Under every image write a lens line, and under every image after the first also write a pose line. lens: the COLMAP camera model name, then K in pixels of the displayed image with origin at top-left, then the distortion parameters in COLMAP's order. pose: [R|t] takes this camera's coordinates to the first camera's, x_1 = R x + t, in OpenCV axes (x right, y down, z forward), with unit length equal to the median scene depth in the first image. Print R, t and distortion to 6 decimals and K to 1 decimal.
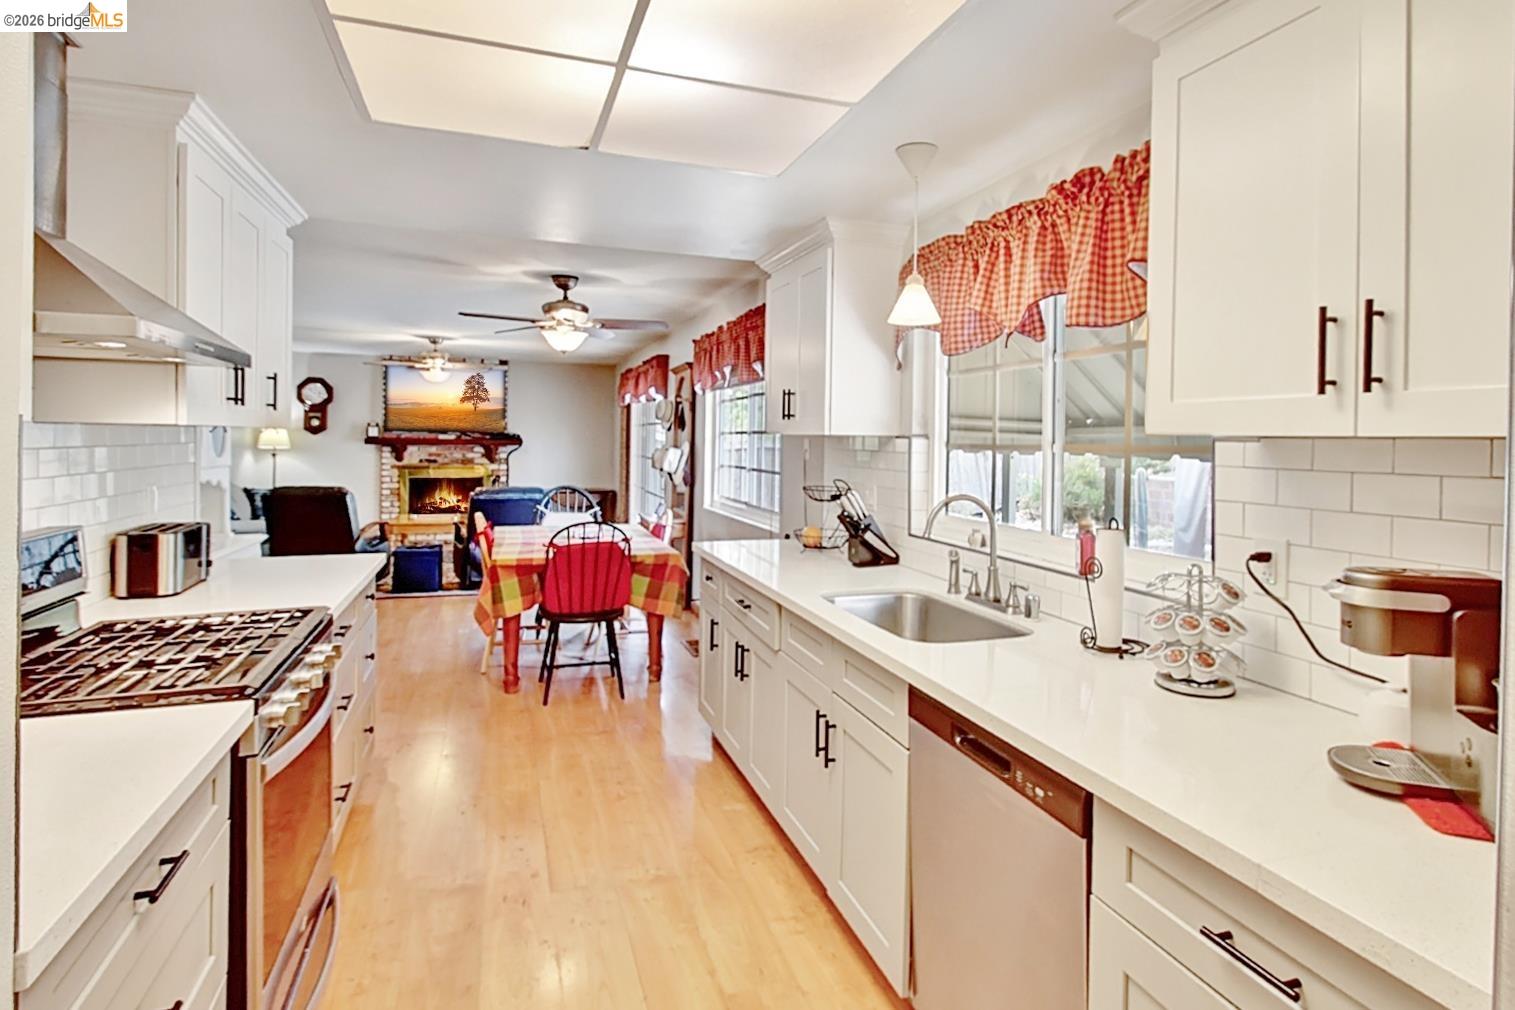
lens RADIAL K [[788.4, 0, 809.0], [0, 788.4, 454.6], [0, 0, 1]] dist [0.003695, 0.000348]
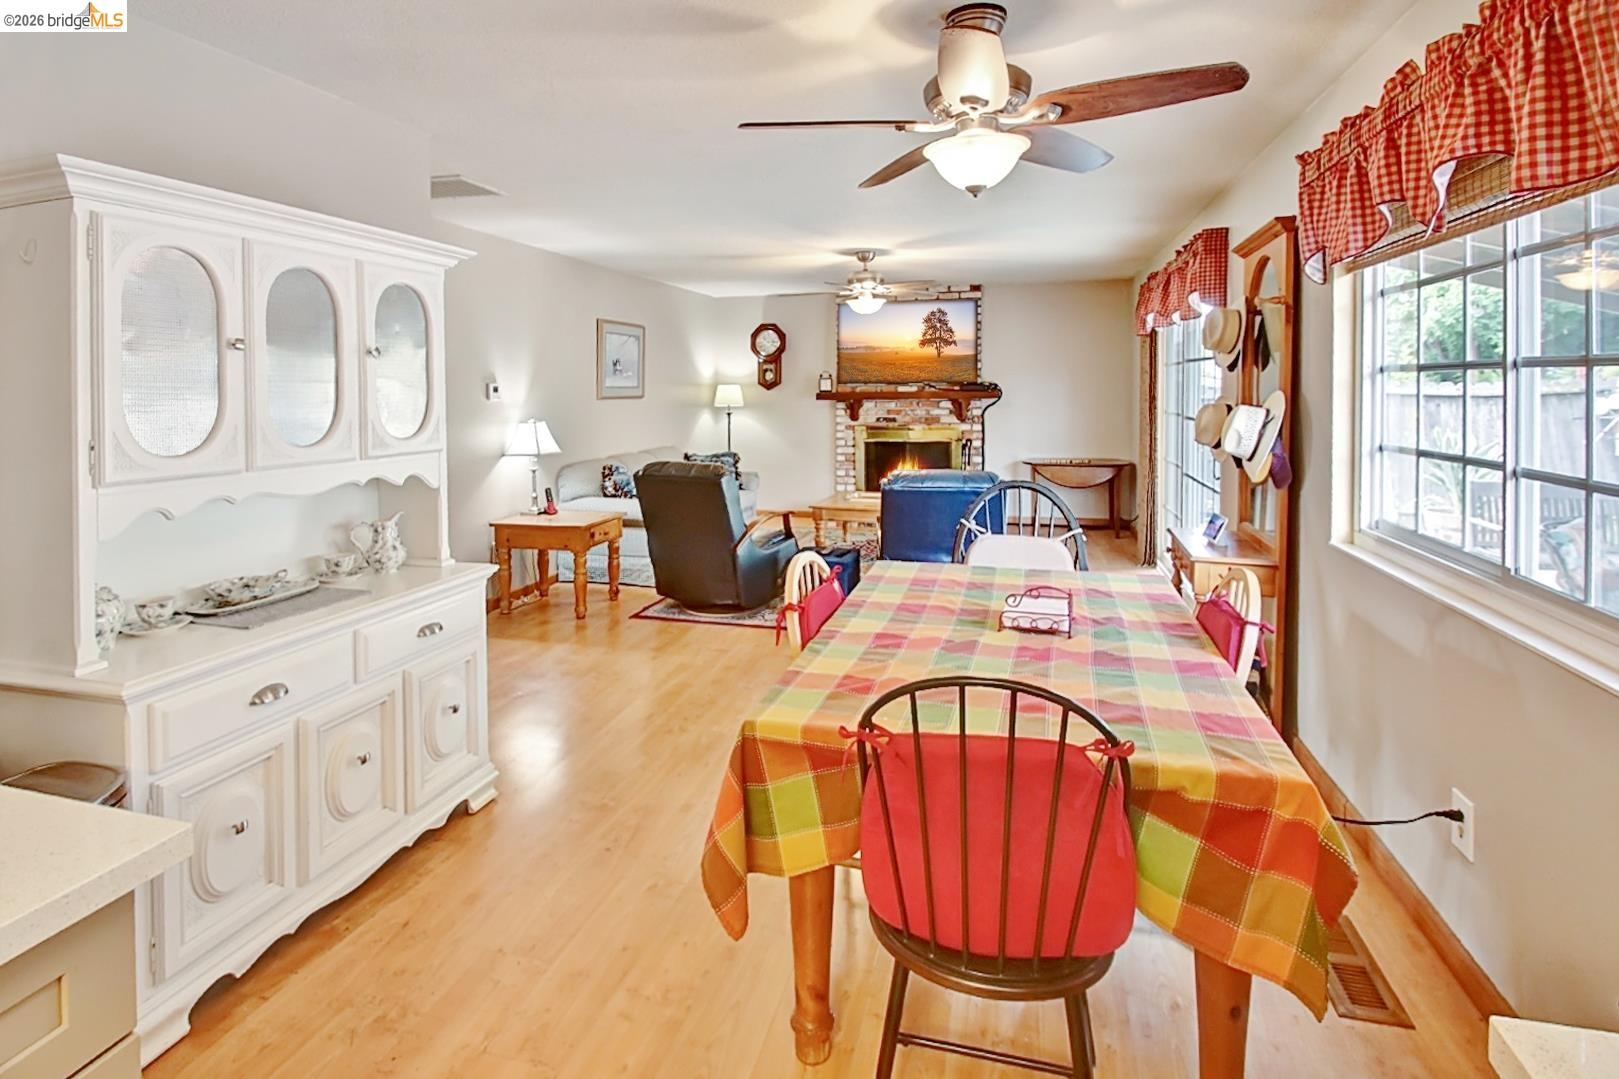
lens RADIAL K [[820.5, 0, 789.1], [0, 820.5, 404.3], [0, 0, 1]] dist [0.001614, 0.000030]
pose [[0.794483, -0.010914, -0.607188, -0.081095], [0.012159, 0.999924, -0.002064, -0.009815], [0.607164, -0.005743, 0.794556, 0.393784]]
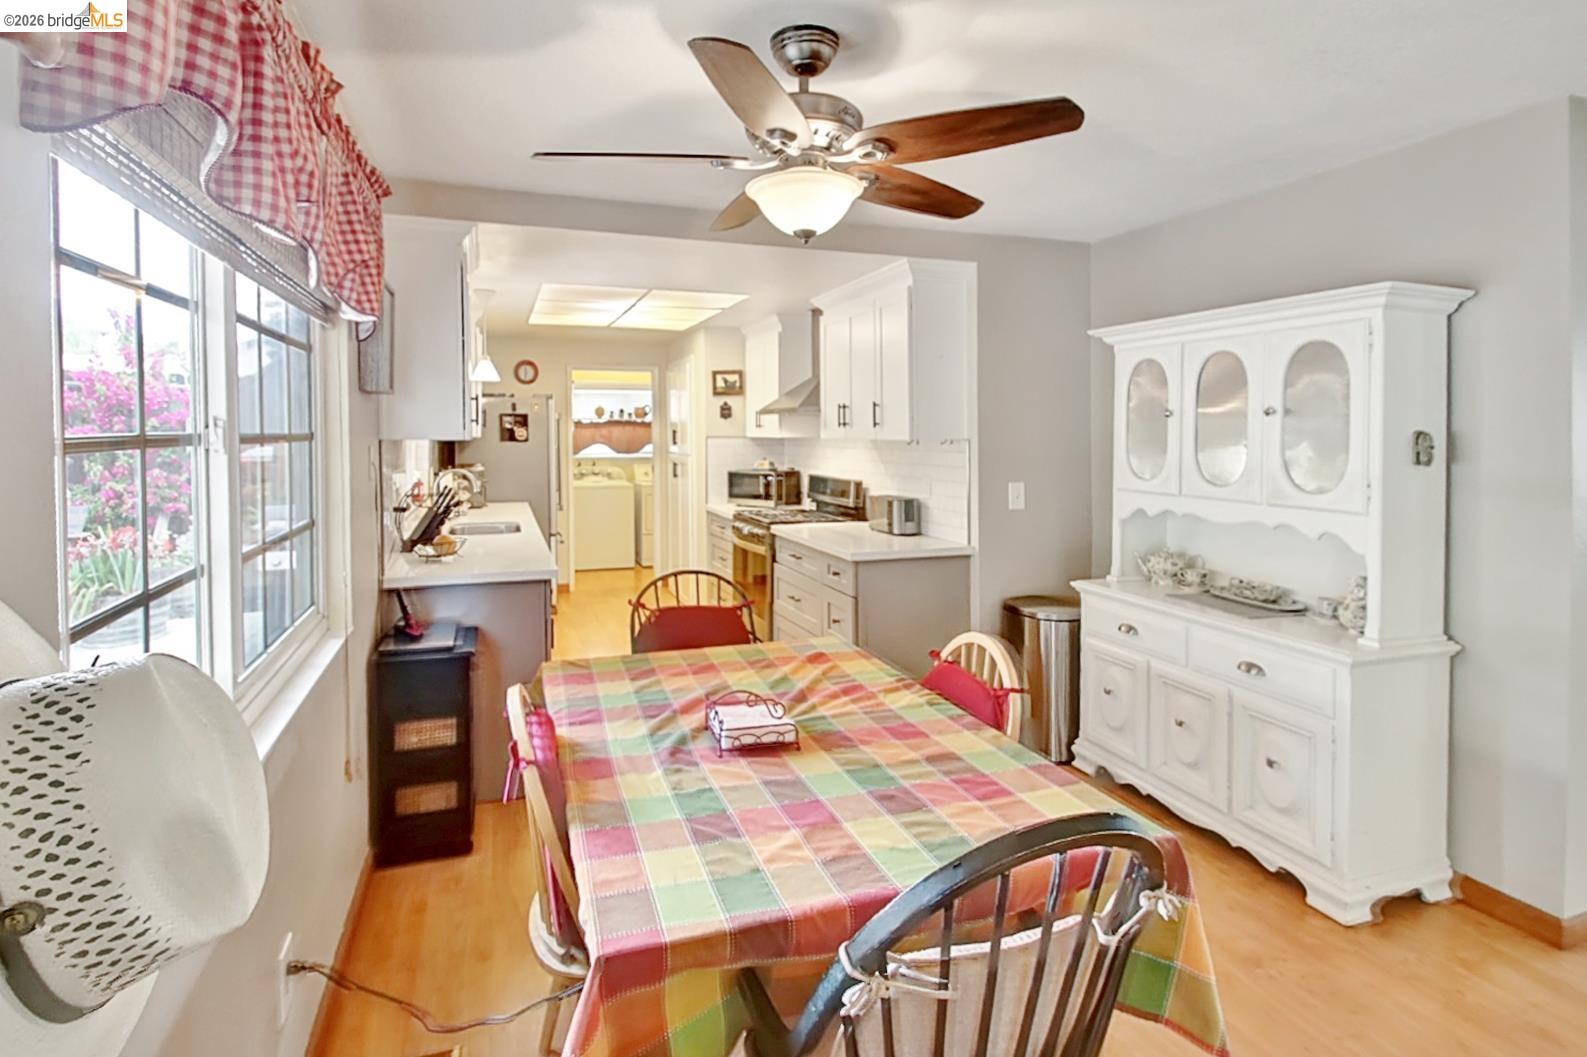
lens RADIAL K [[796.5, 0, 792.7], [0, 796.5, 436.3], [0, 0, 1]] dist [-0.015605, -0.000203]
pose [[-0.999789, -0.016714, 0.011902, -0.204721], [-0.016423, 0.999573, 0.024181, -0.027579], [-0.012301, 0.023981, -0.999637, 0.923852]]
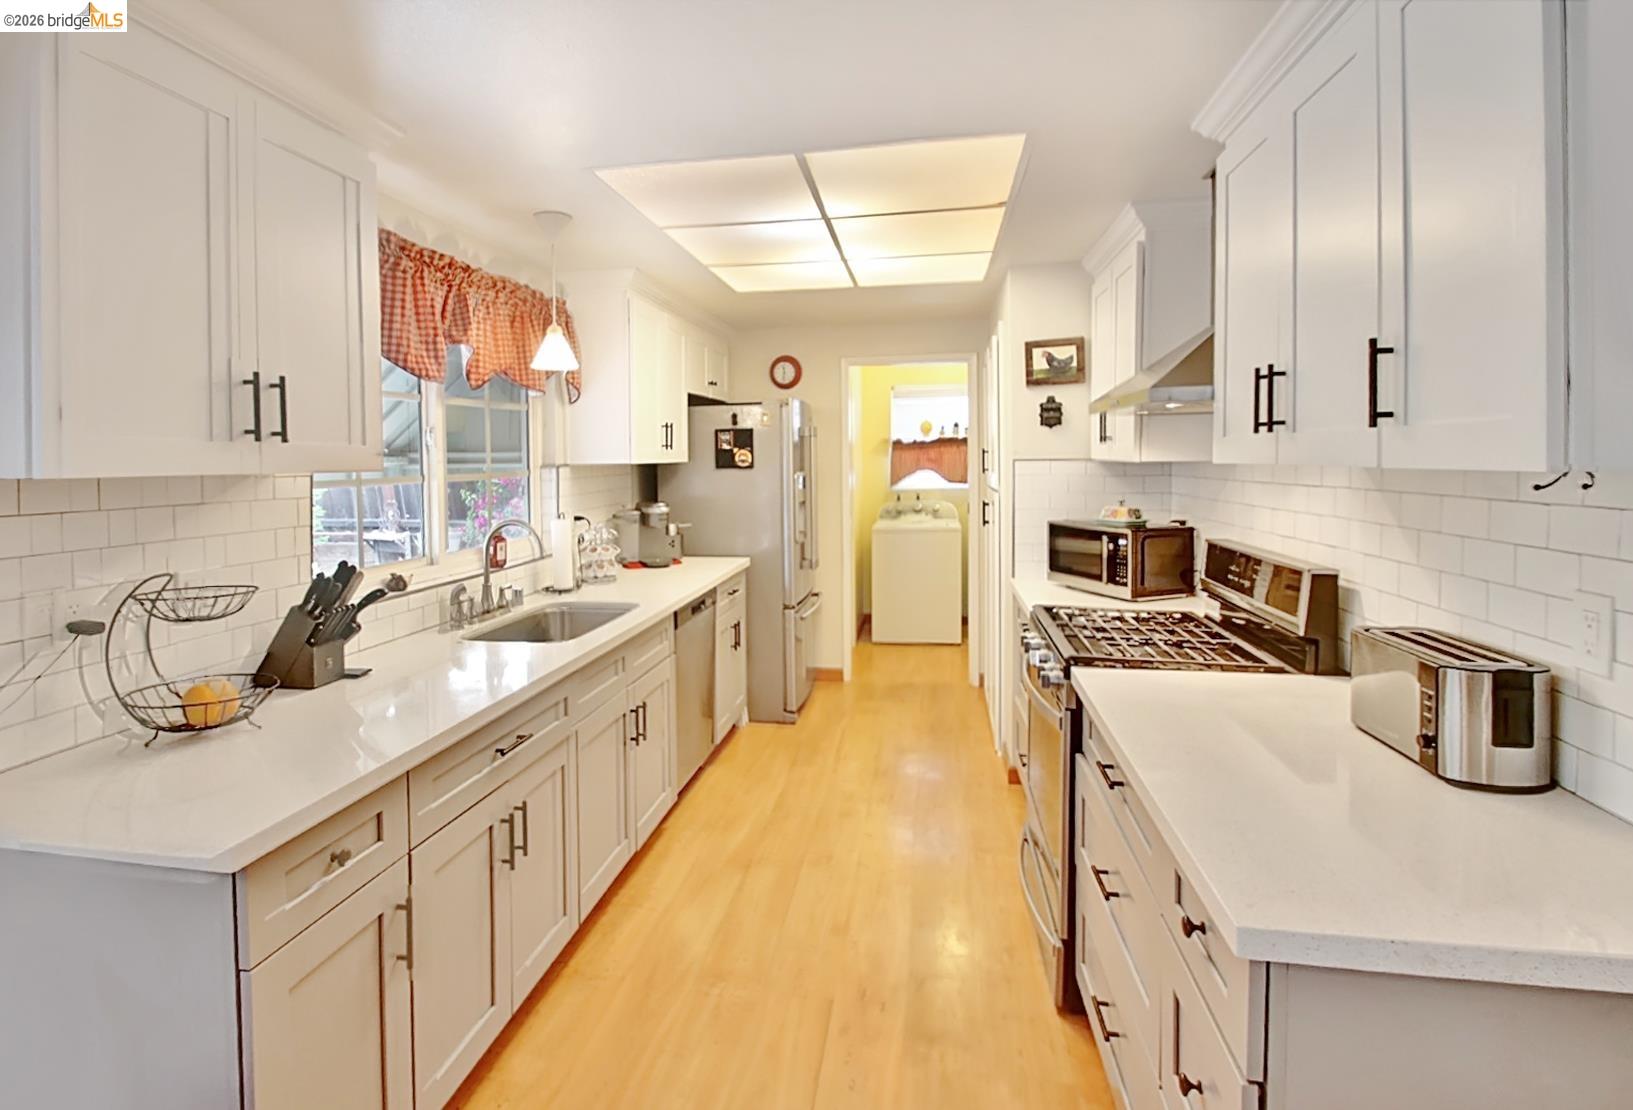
lens RADIAL K [[805.5, 0, 781.0], [0, 805.5, 497.8], [0, 0, 1]] dist [0.000629, -0.000215]
pose [[-0.848262, -0.033841, 0.528494, -0.239749], [0.006642, 0.997198, 0.074514, -0.019850], [-0.529535, 0.066718, -0.845661, 0.573871]]
